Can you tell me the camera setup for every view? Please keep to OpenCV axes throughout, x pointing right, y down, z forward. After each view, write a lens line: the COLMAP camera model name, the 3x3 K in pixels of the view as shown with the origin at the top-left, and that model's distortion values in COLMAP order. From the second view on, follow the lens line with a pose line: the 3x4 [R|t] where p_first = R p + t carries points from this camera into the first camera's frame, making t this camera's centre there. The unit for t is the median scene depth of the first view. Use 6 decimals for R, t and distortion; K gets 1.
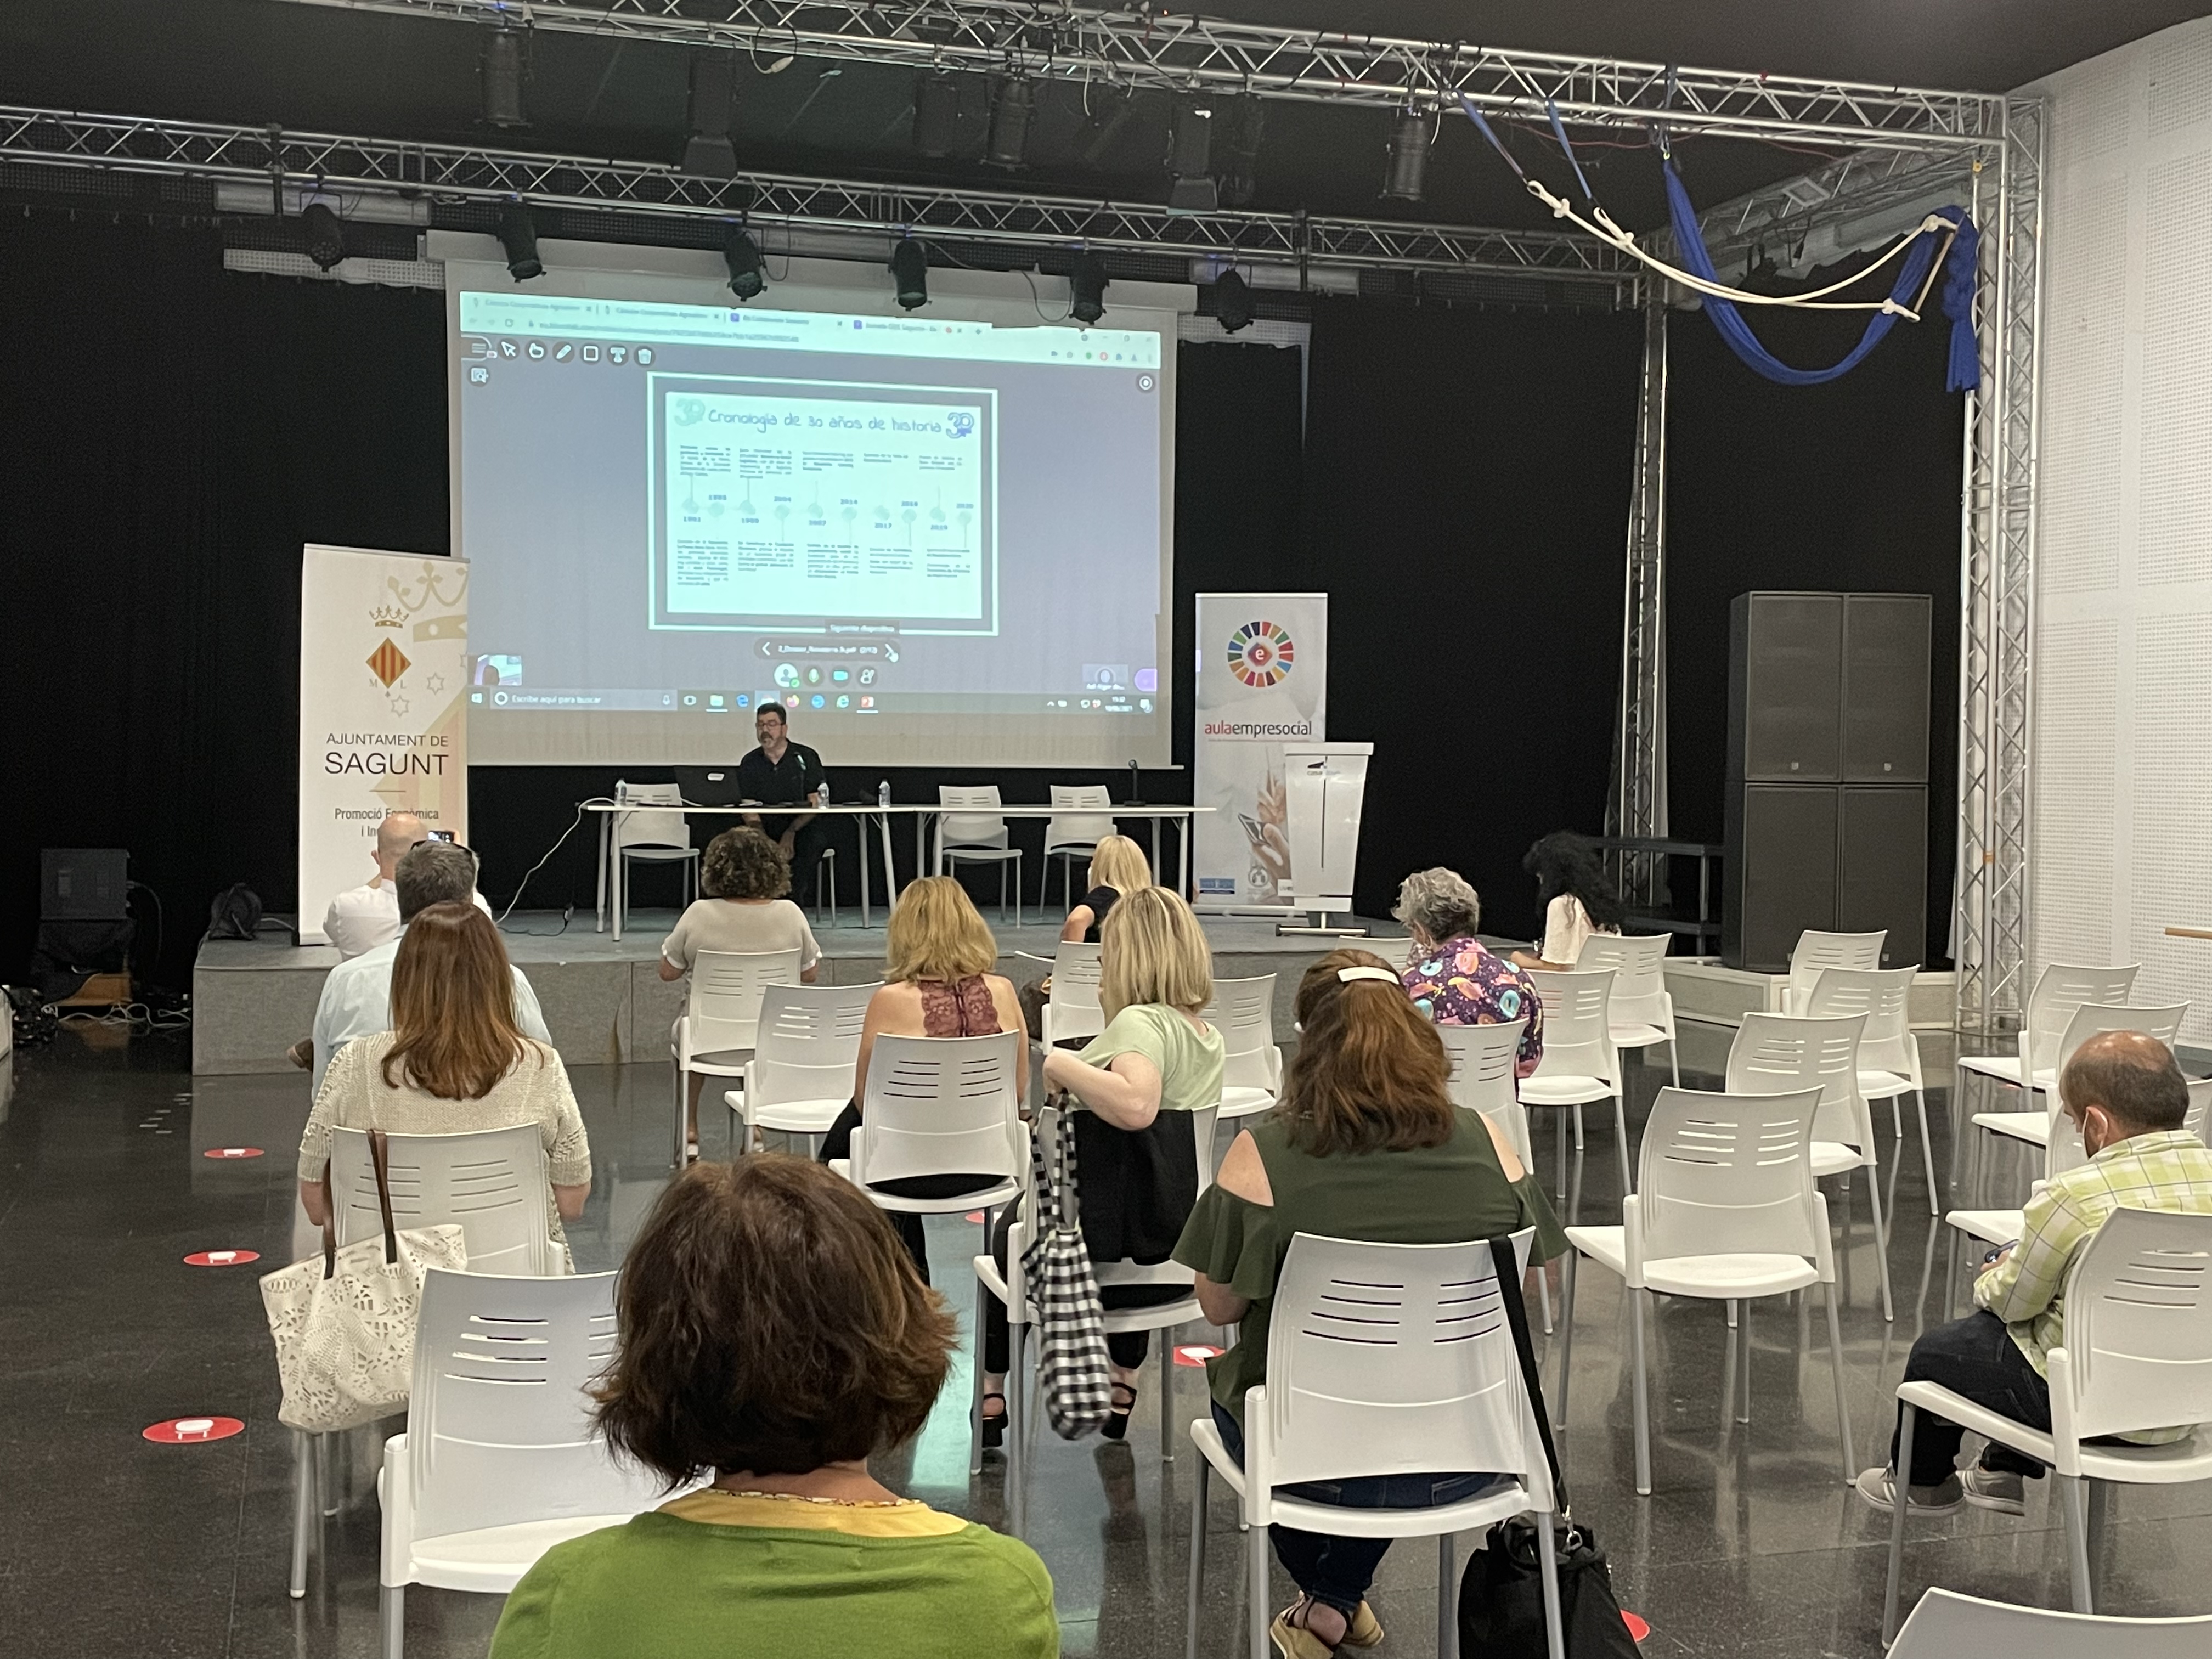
lens RADIAL K [[2518.8, 0, 1106.0], [0, 2518.8, 829.5], [0, 0, 1]] dist [0.107373, -0.036809]
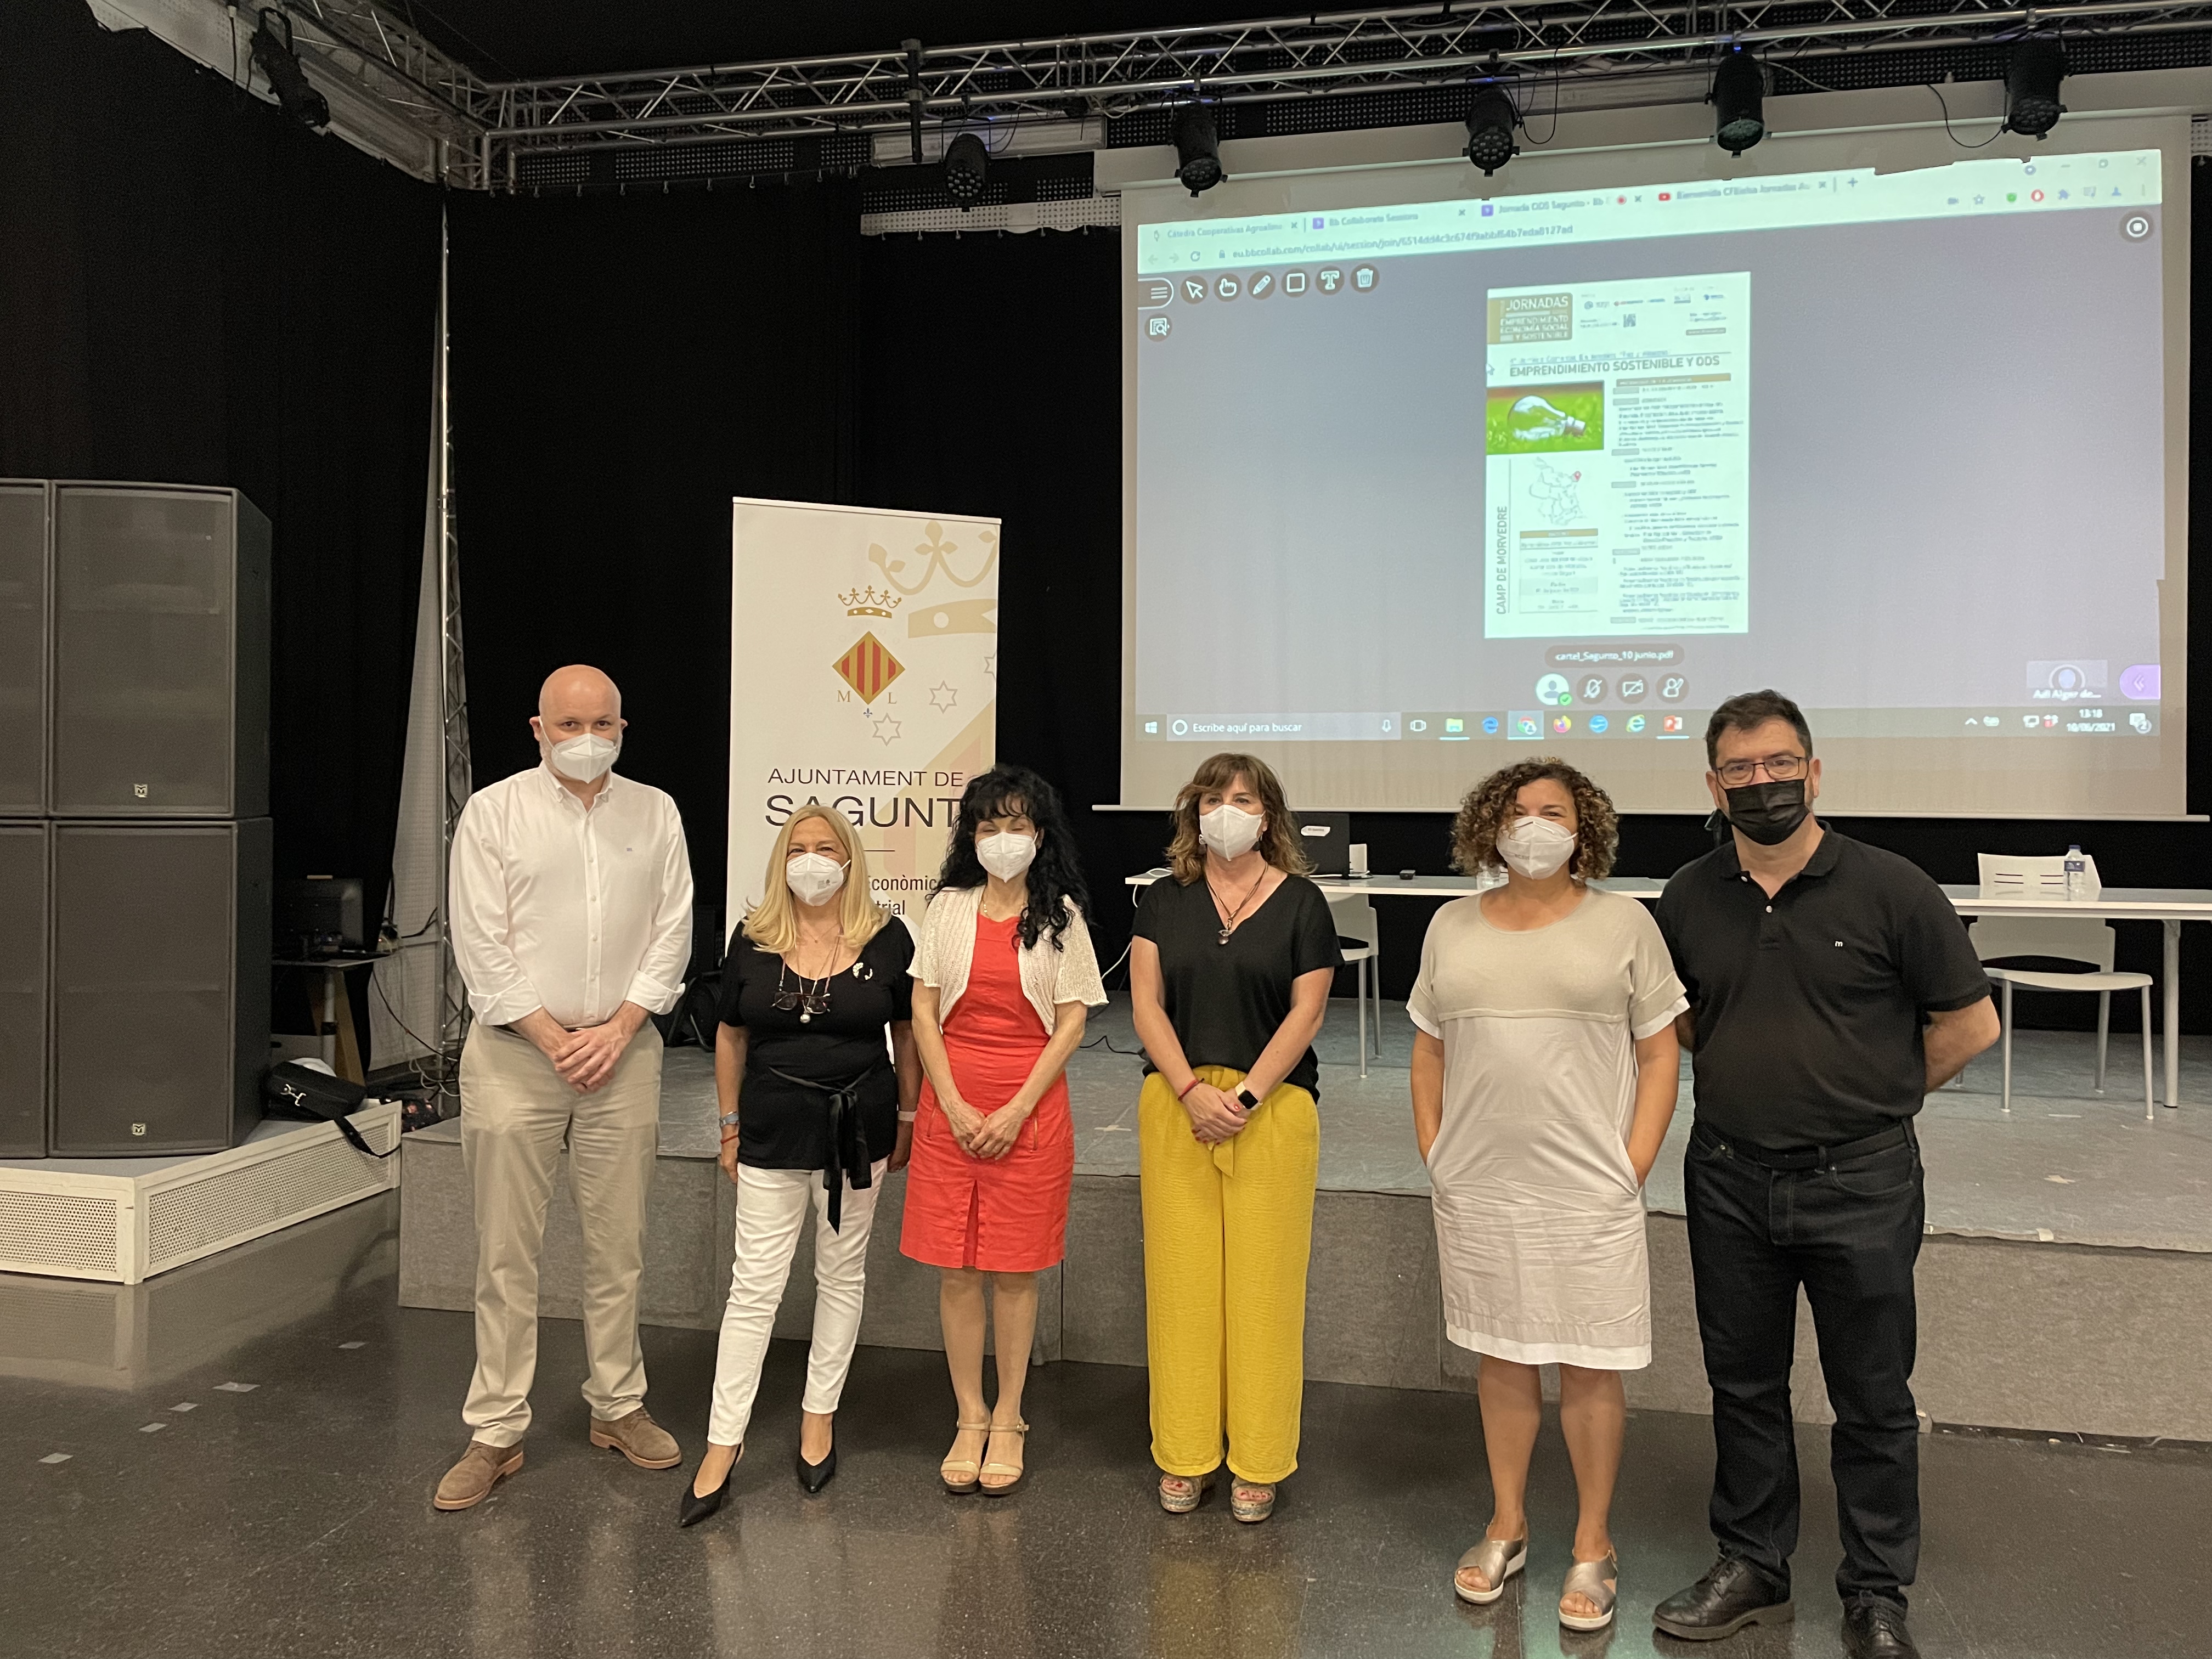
lens RADIAL K [[1672.7, 0, 1099.9], [0, 1672.7, 788.2], [0, 0, 1]] dist [0.103630, -0.134574]
pose [[0.867609, -0.000950, -0.497246, 0.002204], [-0.015720, 0.999446, -0.029339, -0.016462], [0.496999, 0.033272, 0.867113, 0.525067]]
